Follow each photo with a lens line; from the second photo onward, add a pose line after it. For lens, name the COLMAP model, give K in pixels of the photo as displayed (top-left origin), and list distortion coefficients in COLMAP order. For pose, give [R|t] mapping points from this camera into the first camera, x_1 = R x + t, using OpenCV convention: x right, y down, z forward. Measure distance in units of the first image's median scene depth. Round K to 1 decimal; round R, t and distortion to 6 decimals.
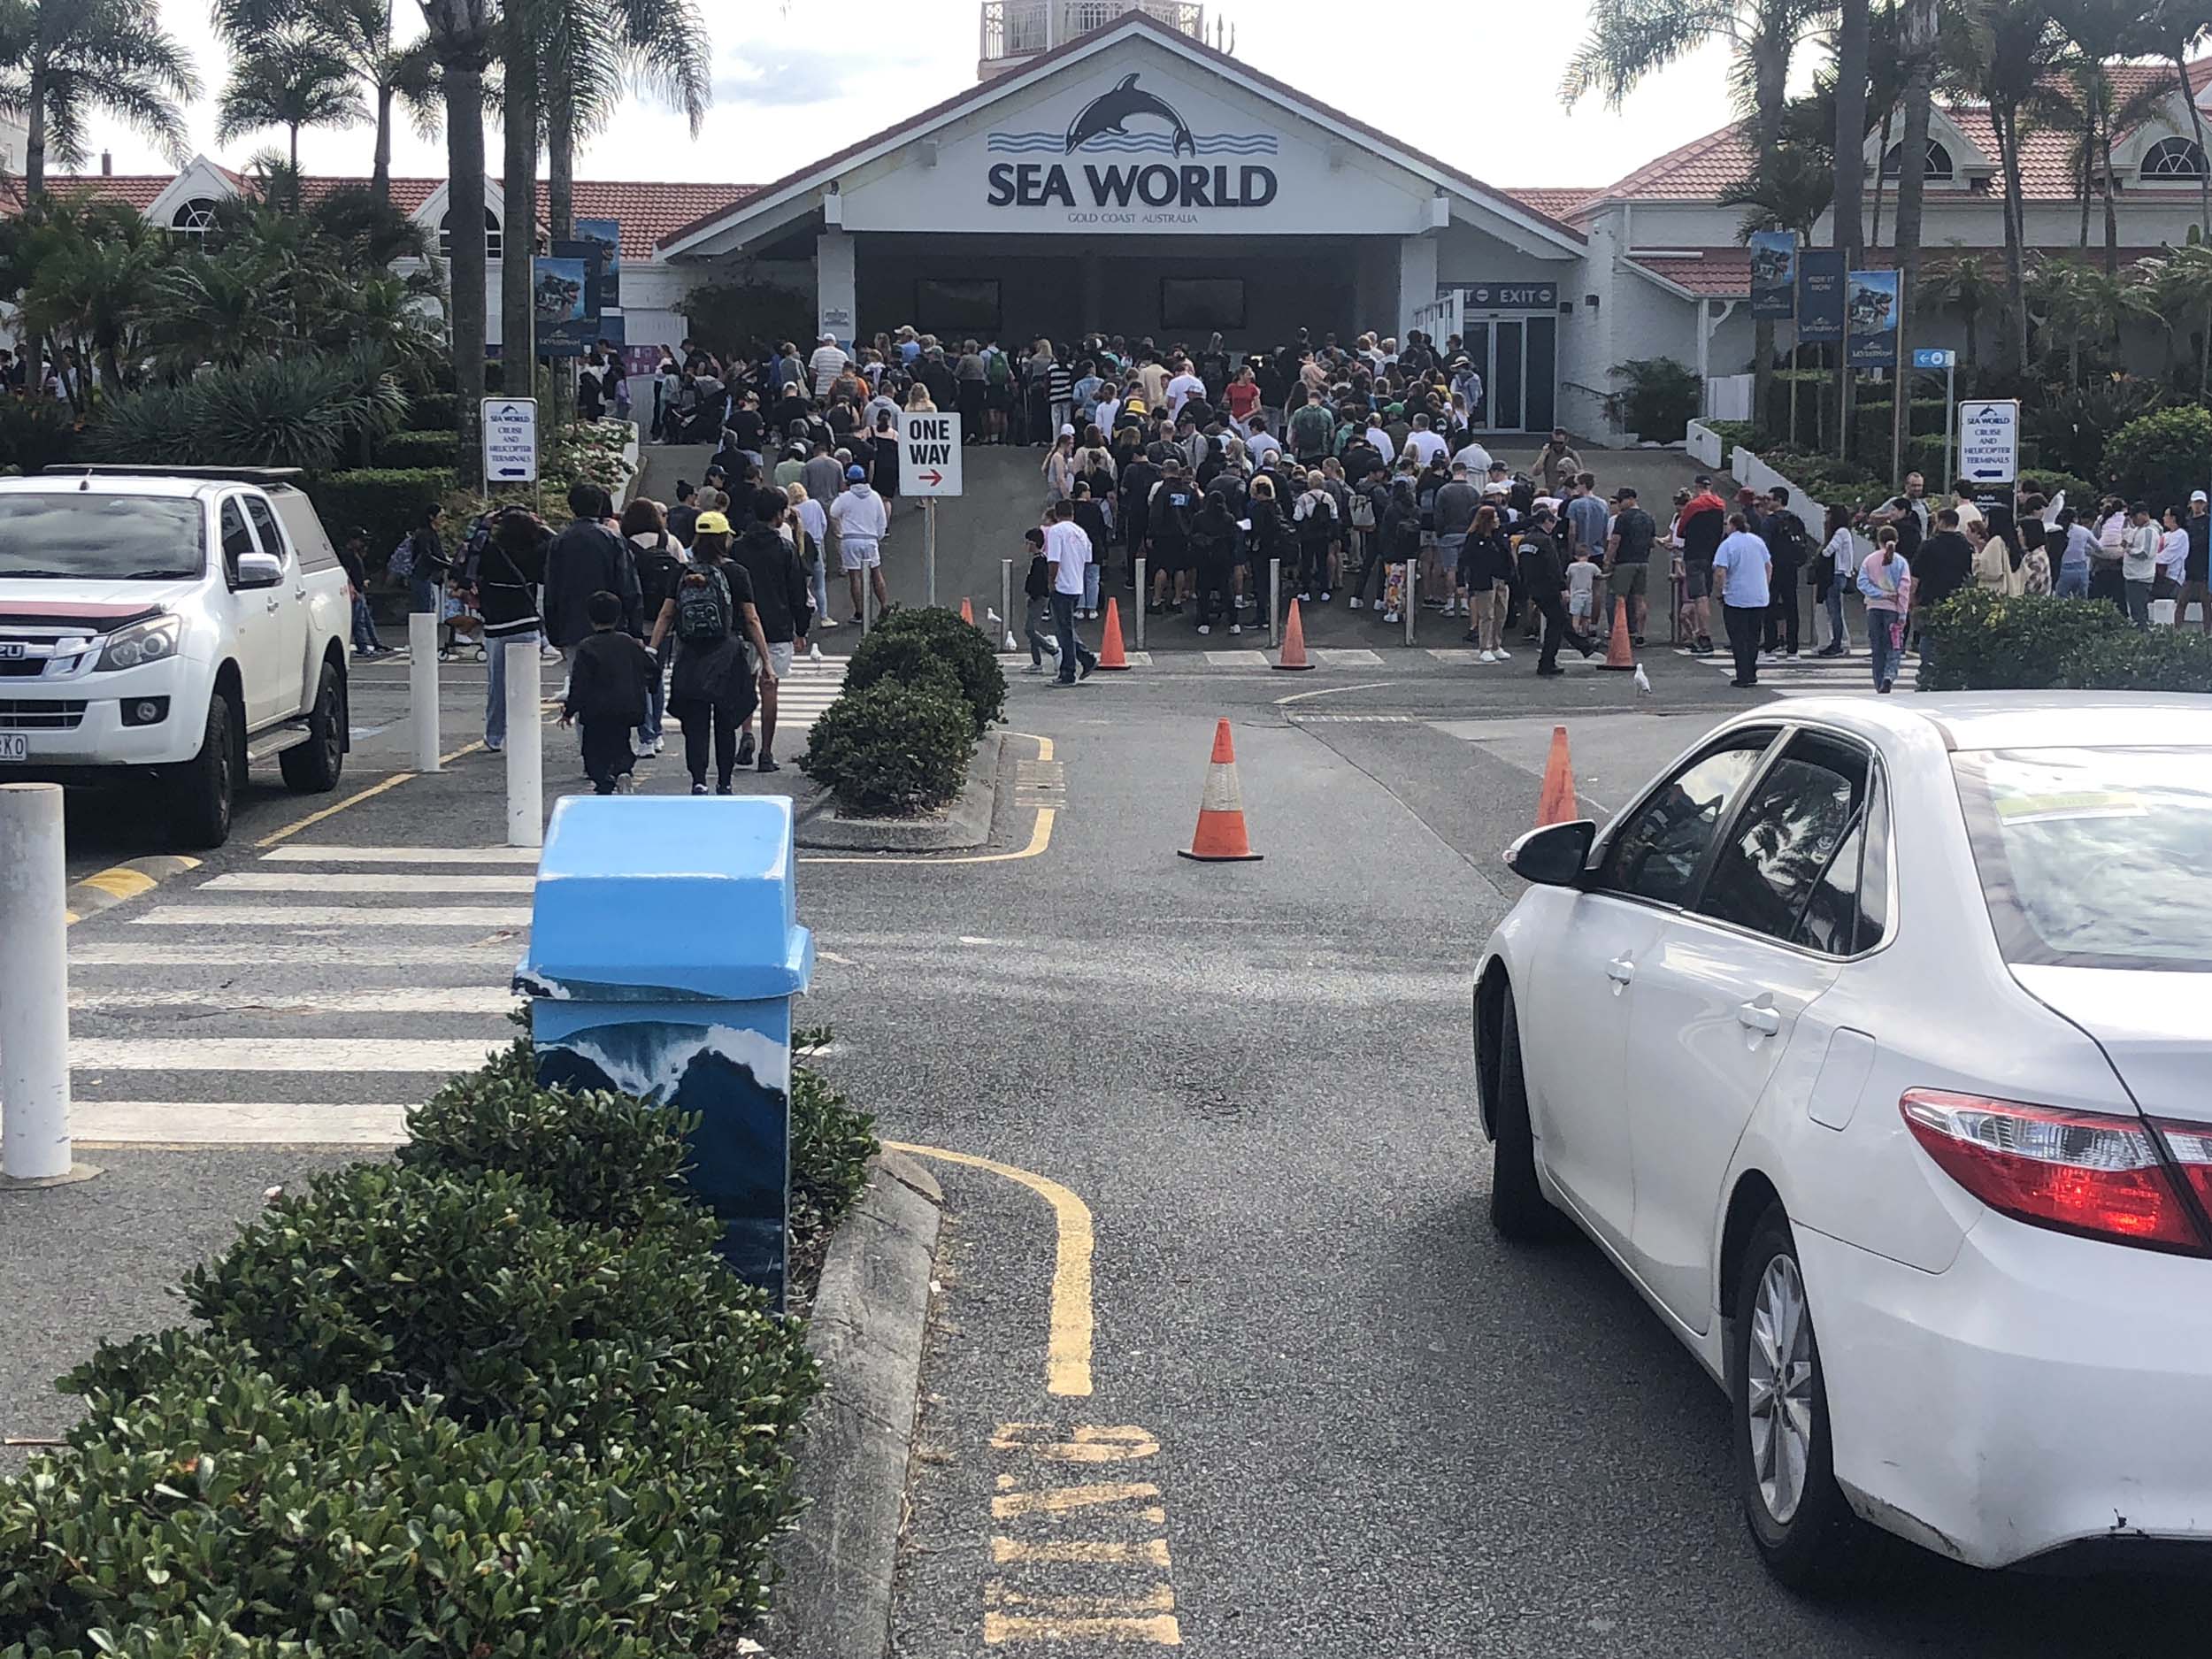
lens RADIAL K [[3482.9, 0, 1049.8], [0, 3482.9, 884.4], [0, 0, 1]] dist [0.104021, 0.000000]
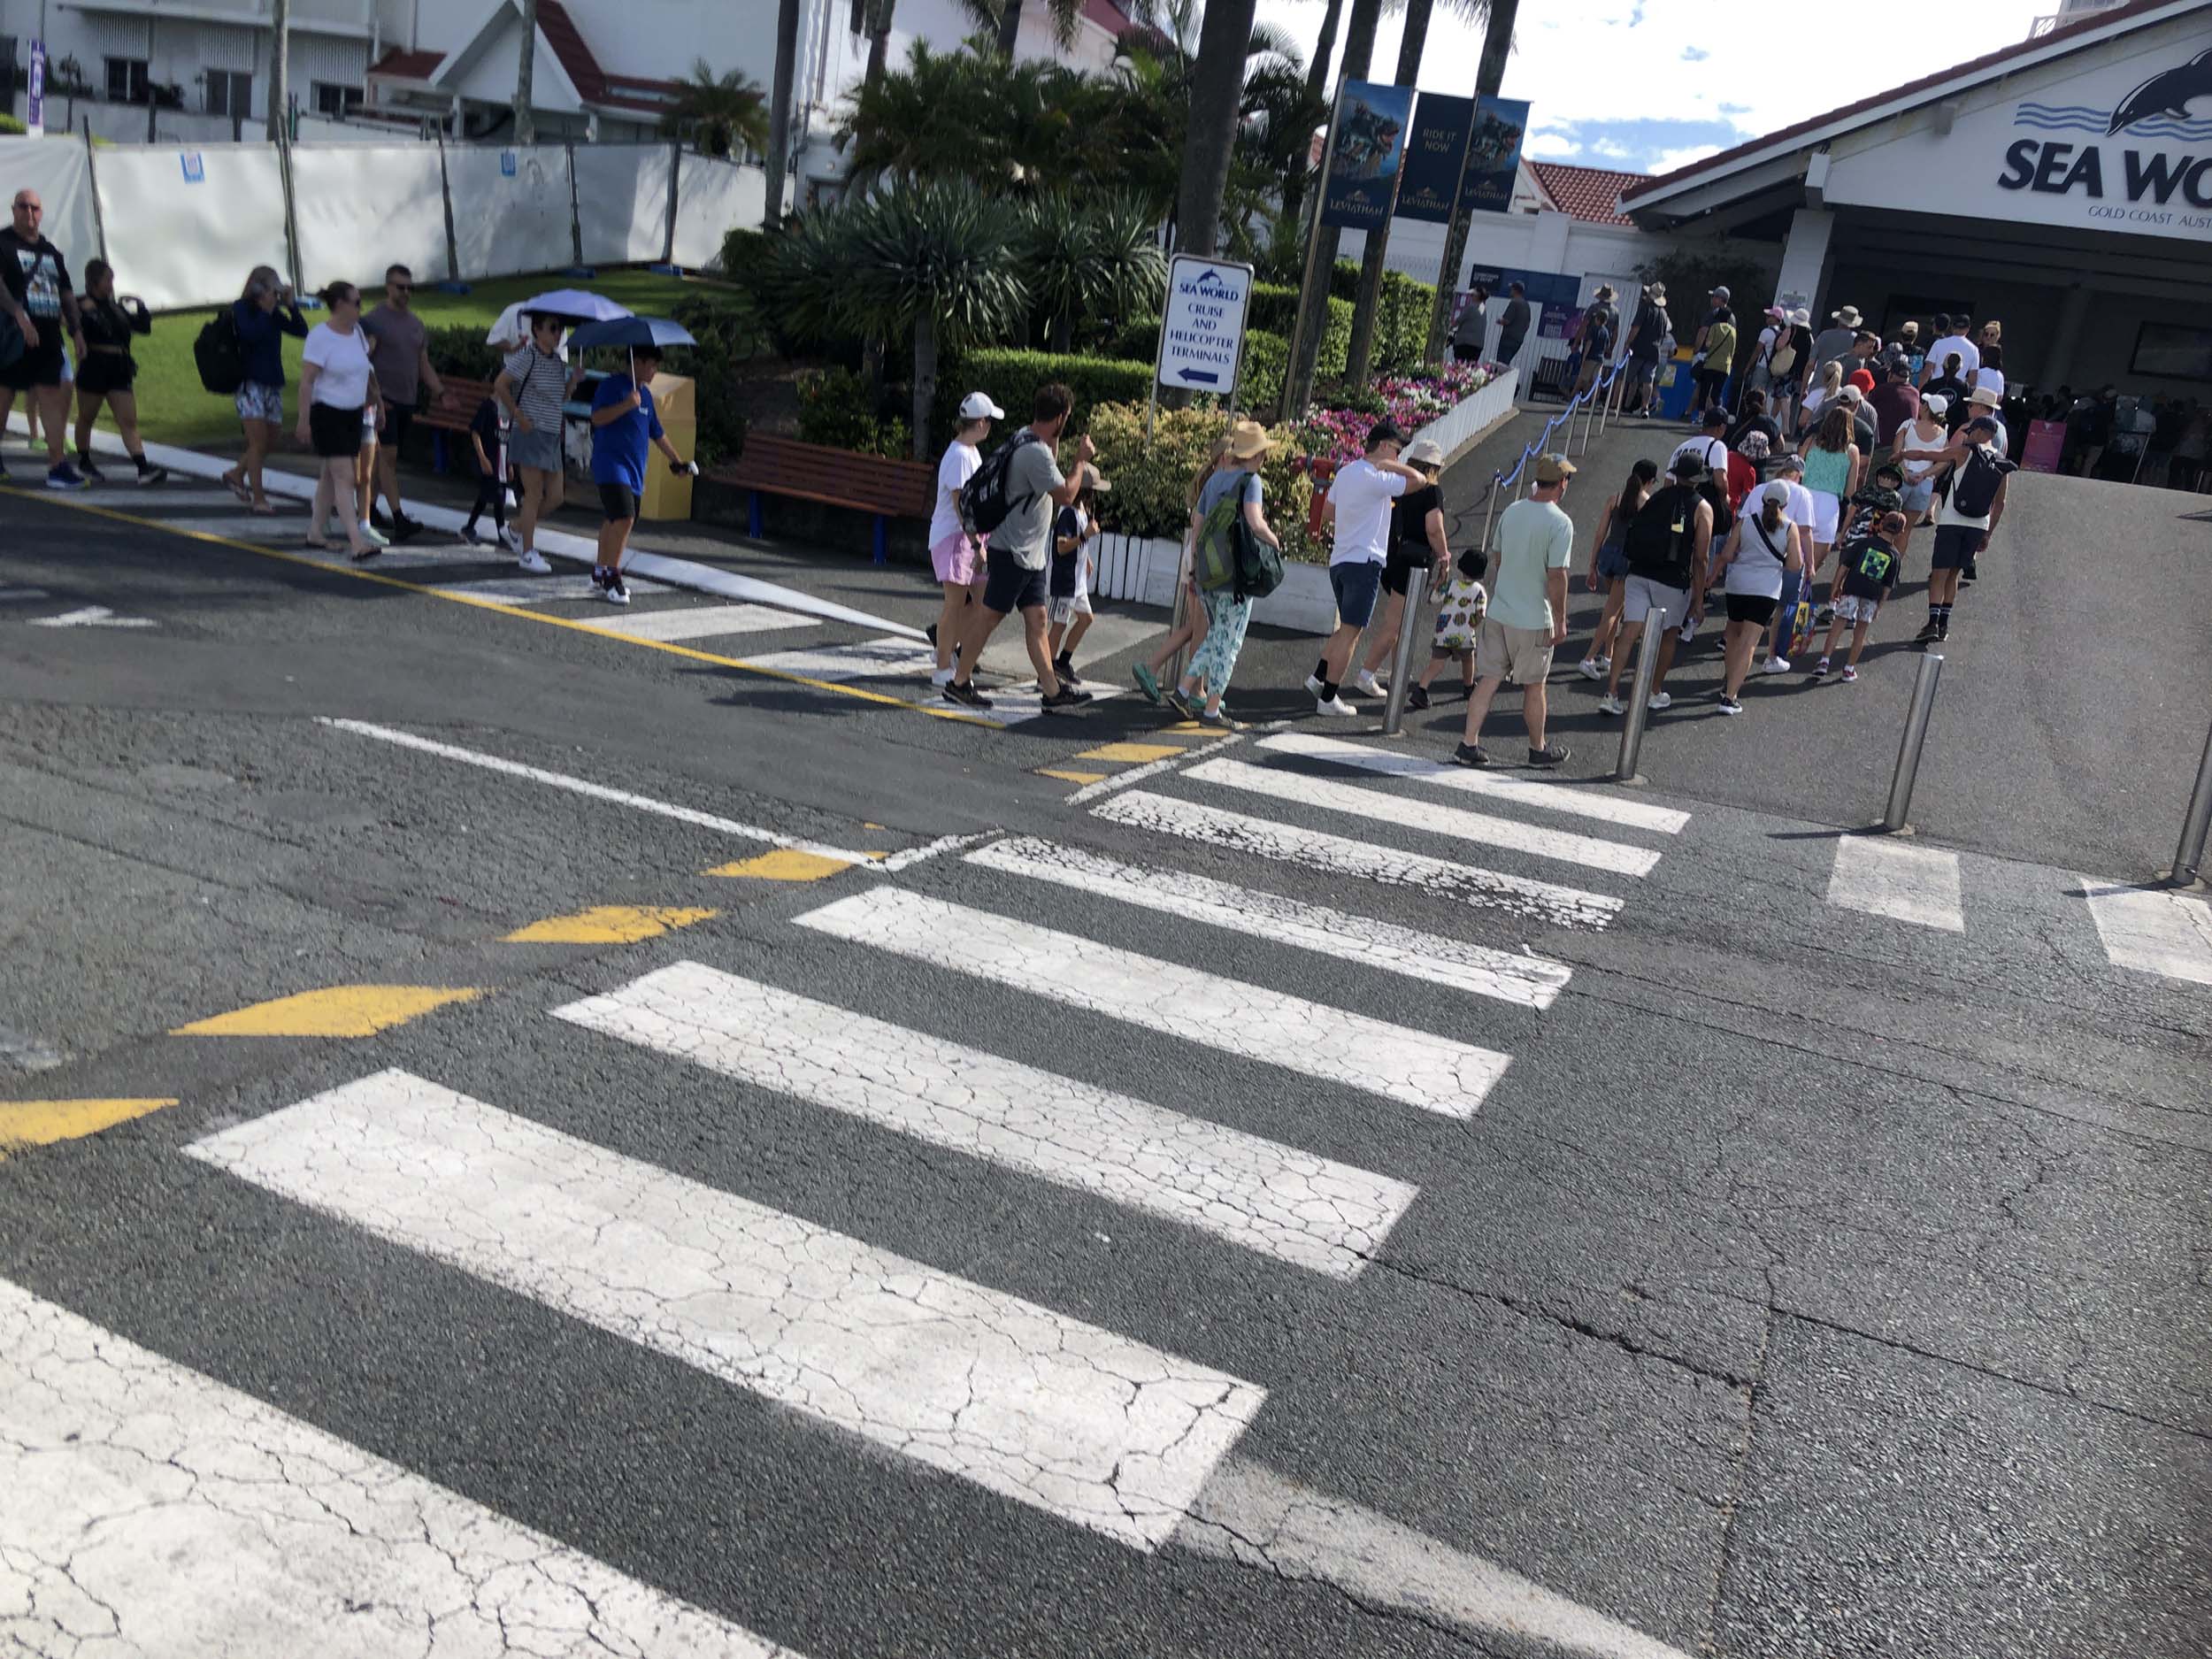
lens RADIAL K [[1804.0, 0, 1144.7], [0, 1804.0, 955.7], [0, 0, 1]] dist [0.046728, -0.049446]
pose [[0.912472, 0.238725, -0.332272, -0.014791], [-0.182213, 0.964252, 0.192395, -0.052406], [0.366324, -0.115010, 0.923352, 0.459022]]
